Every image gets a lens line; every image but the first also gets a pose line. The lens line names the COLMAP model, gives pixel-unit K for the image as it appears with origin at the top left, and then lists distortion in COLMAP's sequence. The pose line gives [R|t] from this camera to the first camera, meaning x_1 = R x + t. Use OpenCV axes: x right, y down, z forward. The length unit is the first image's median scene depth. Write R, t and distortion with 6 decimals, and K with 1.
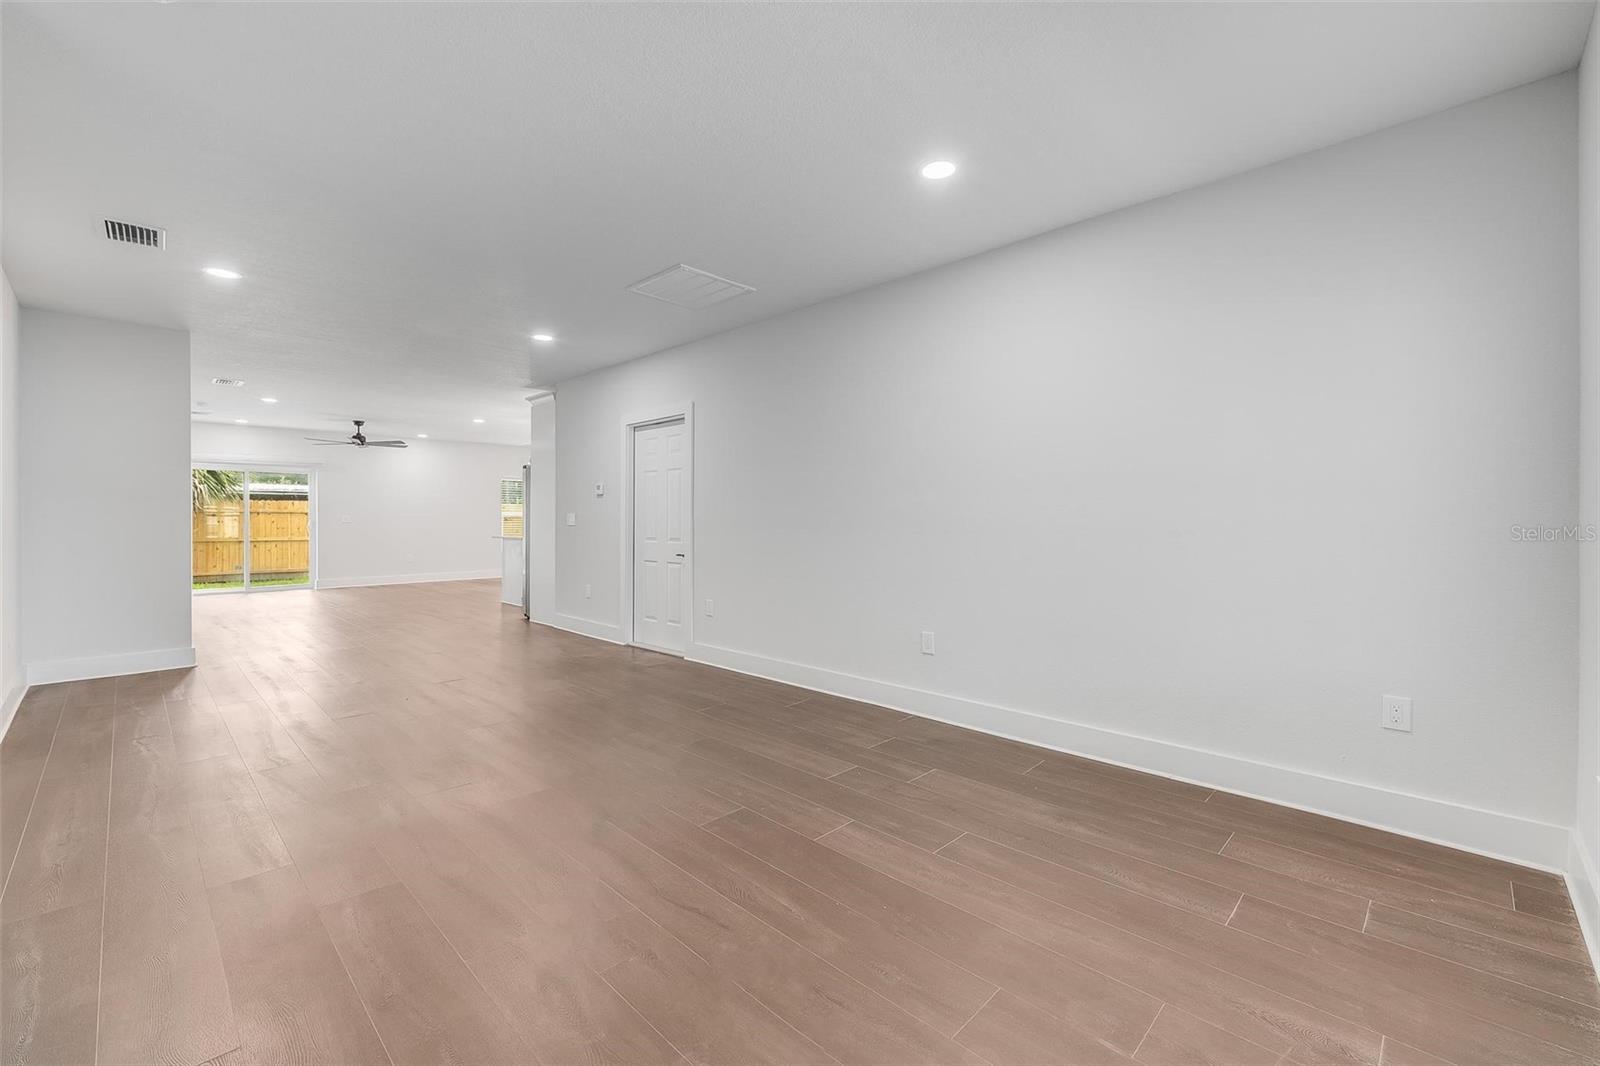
lens RADIAL K [[668.5, 0, 797.4], [0, 668.5, 529.3], [0, 0, 1]] dist [-0.001555, -0.002780]
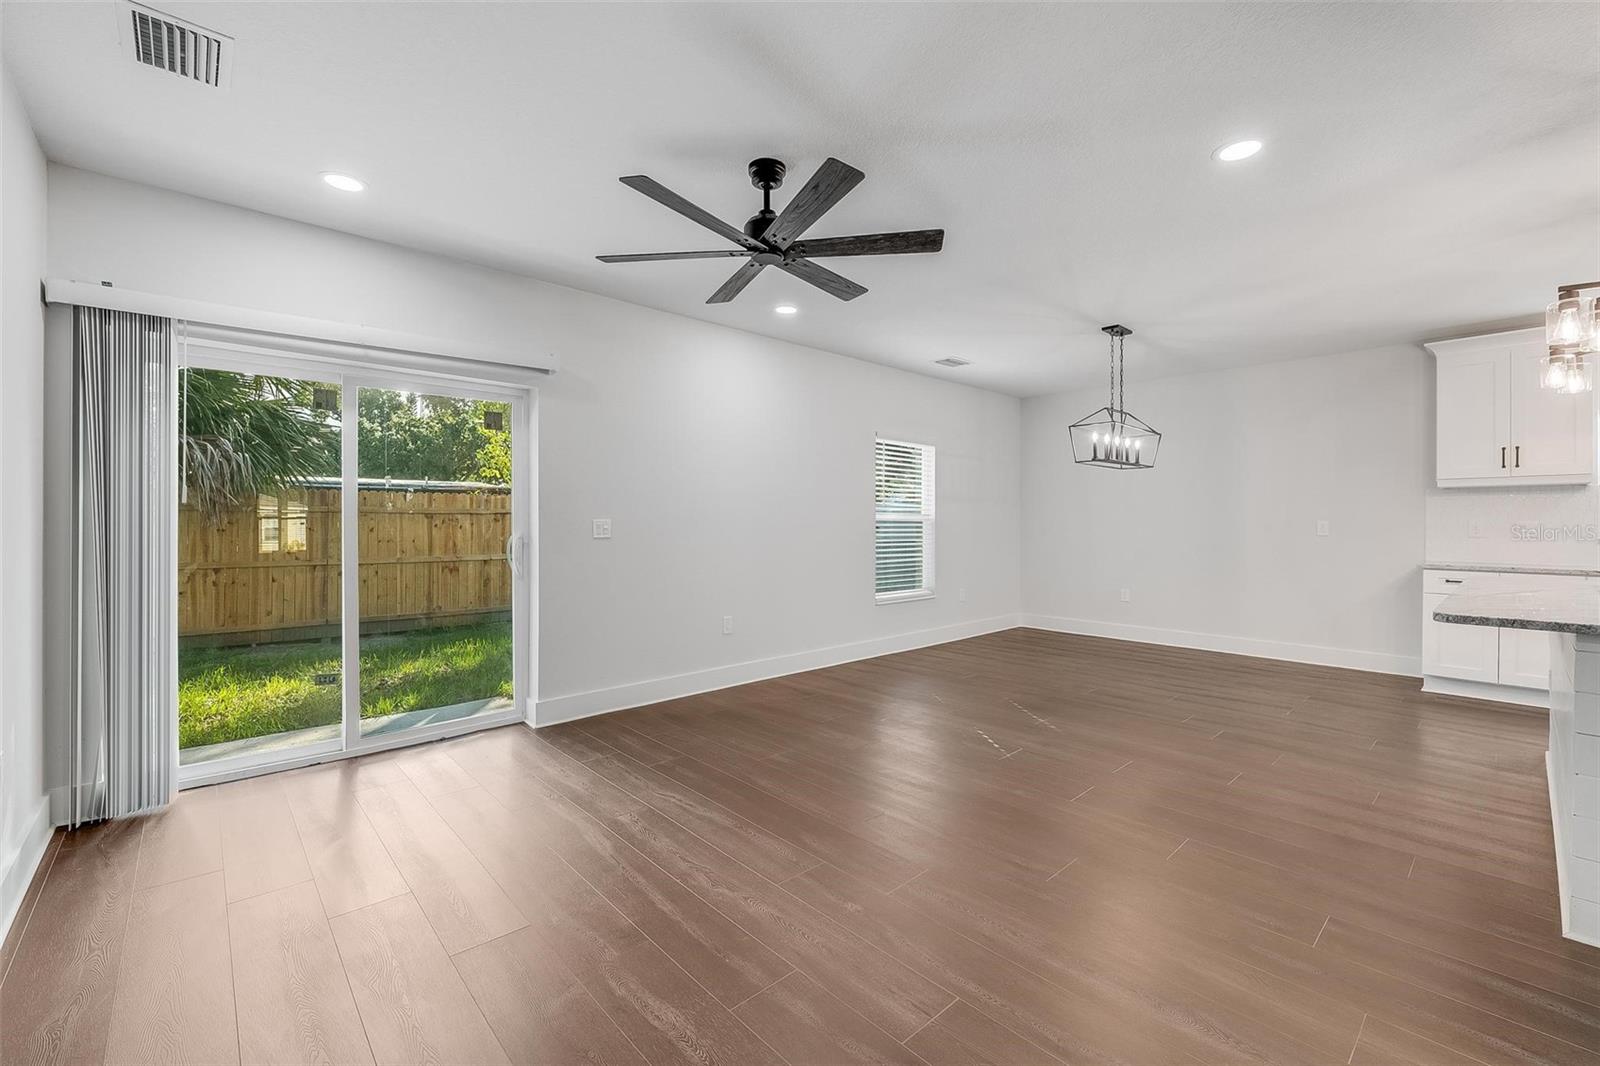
lens RADIAL K [[668.5, 0, 795.2], [0, 668.5, 529.1], [0, 0, 1]] dist [-0.001555, -0.002780]
pose [[0.997935, 0.003019, -0.064154, -0.575723], [-0.003189, 0.999992, -0.002550, -0.015804], [0.064146, 0.002749, 0.997937, 0.677950]]
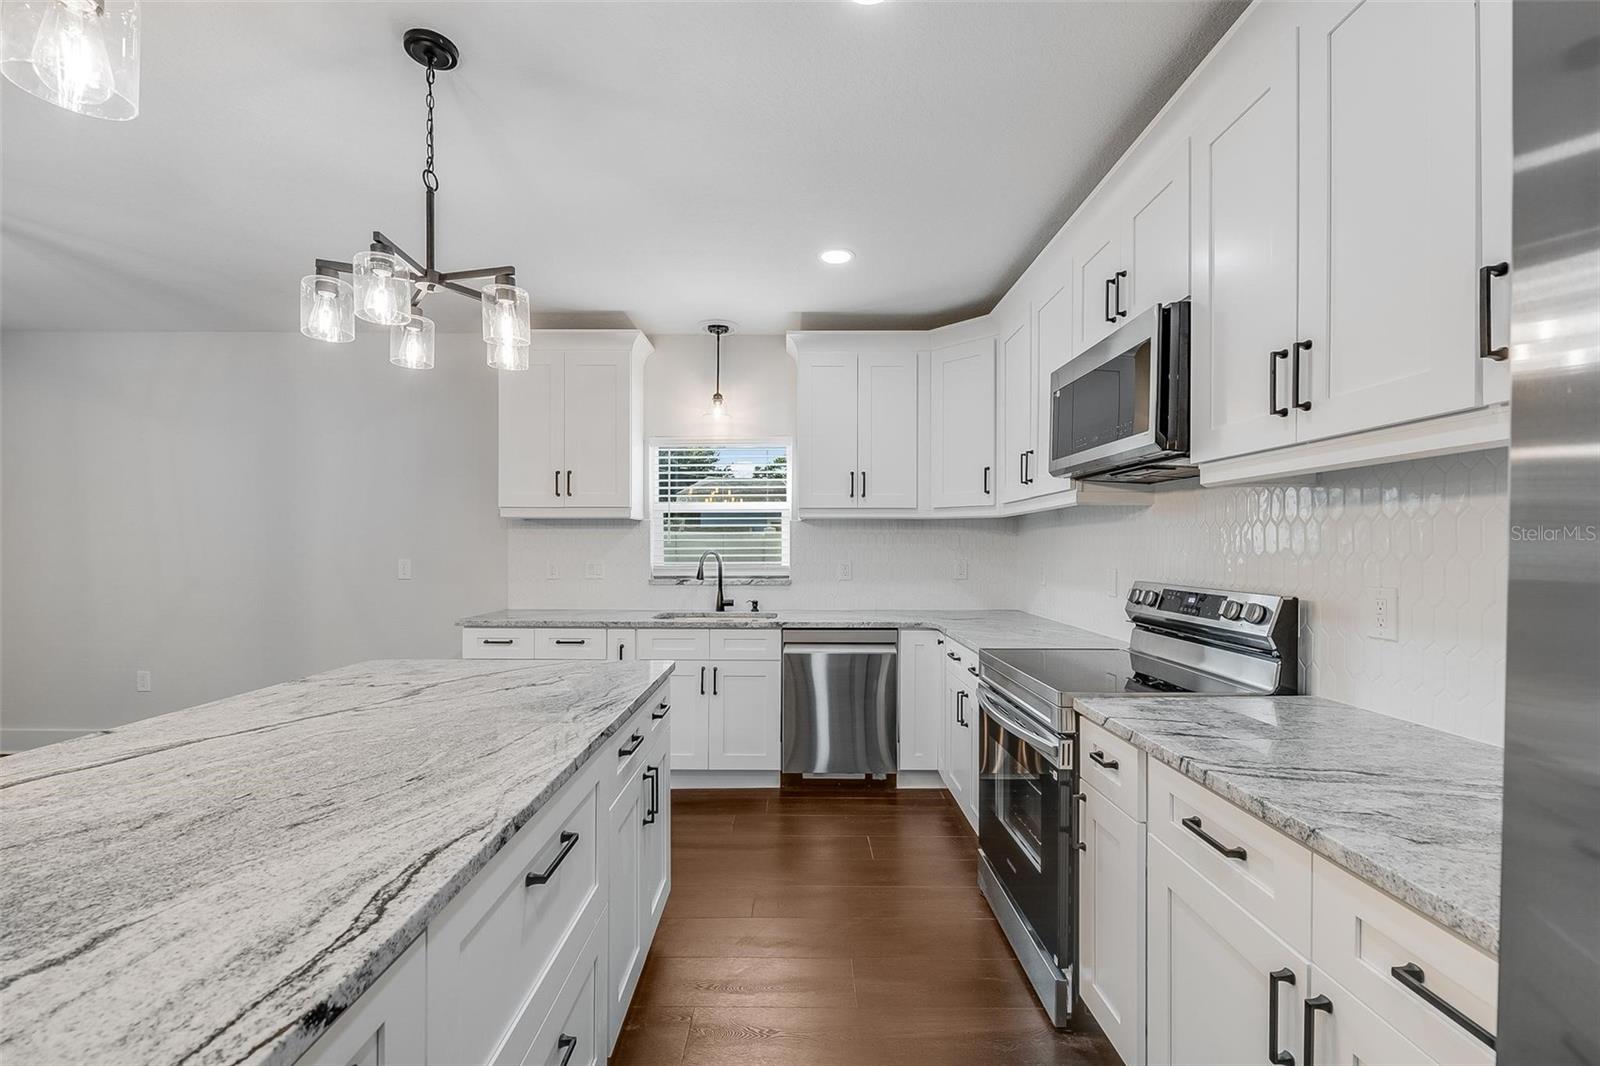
lens RADIAL K [[668.5, 0, 792.8], [0, 668.5, 552.8], [0, 0, 1]] dist [-0.001555, -0.002780]
pose [[0.719680, -0.005442, 0.694285, -0.299990], [0.006742, 0.999977, 0.000850, -0.027416], [-0.694273, 0.004069, 0.719700, 0.793794]]
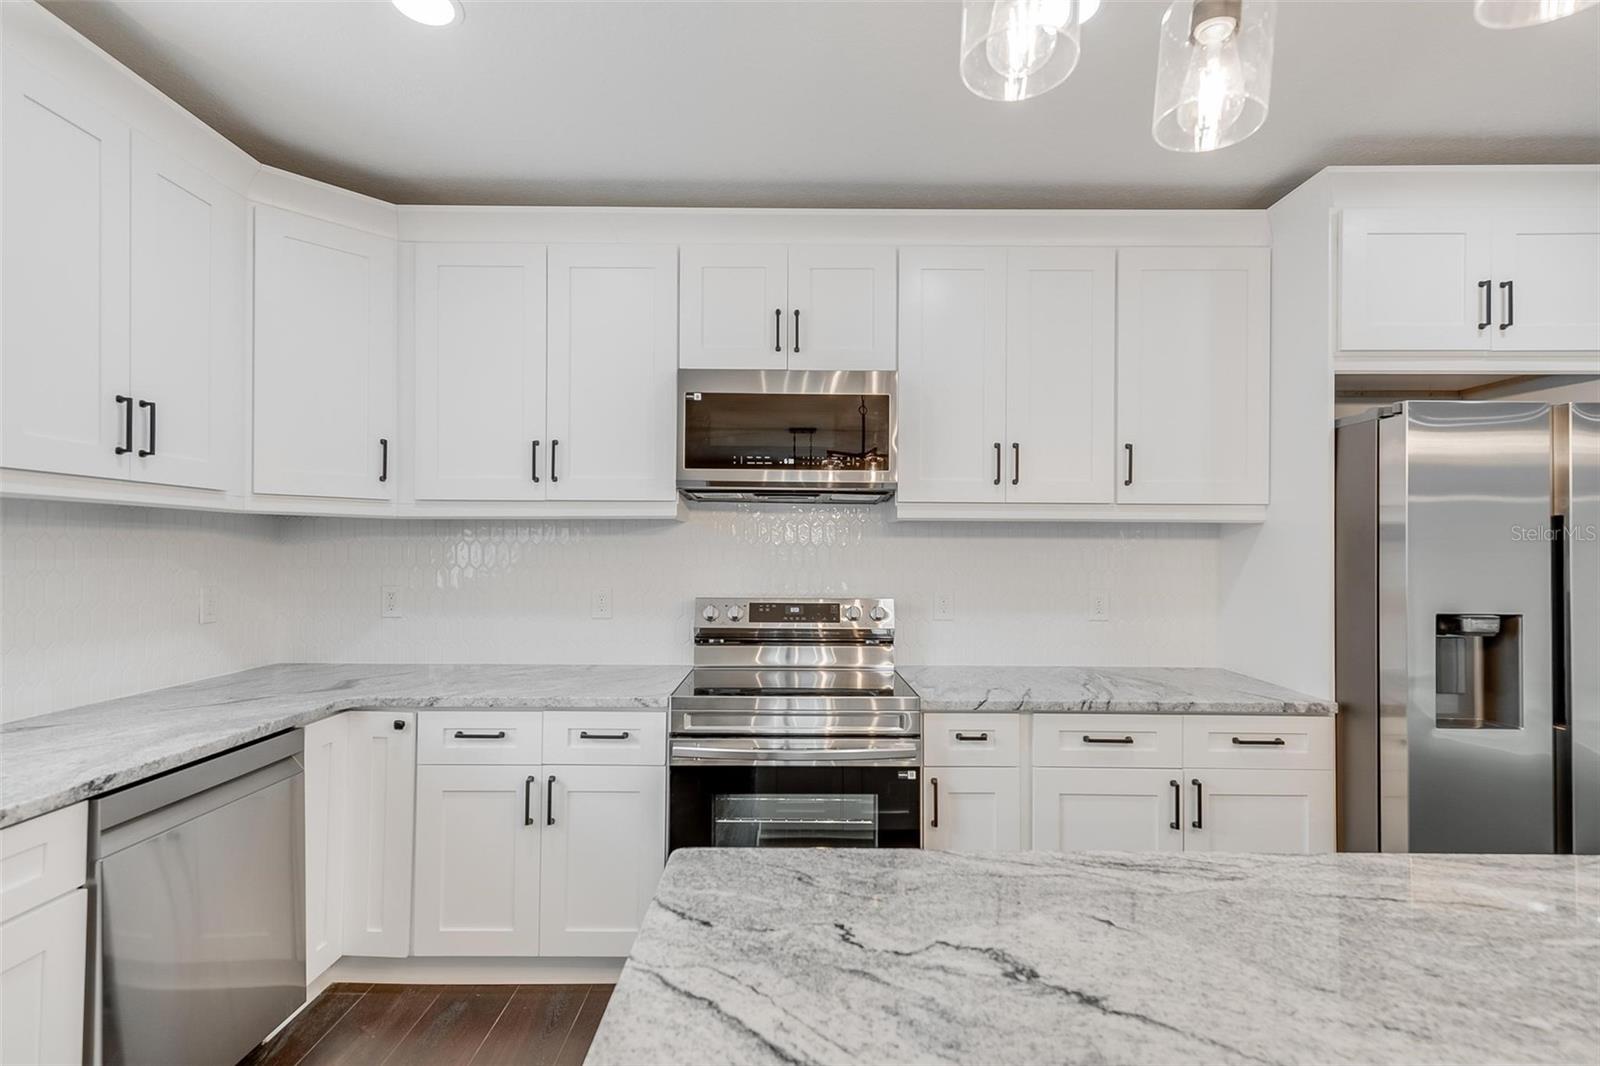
lens RADIAL K [[755.9, 0, 800.8], [0, 755.9, 546.4], [0, 0, 1]] dist [0.018808, -0.002879]
pose [[-0.697111, 0.001346, 0.716962, -0.264917], [0.004095, 0.999989, 0.002105, -0.035163], [-0.716951, 0.004403, -0.697109, 1.043432]]
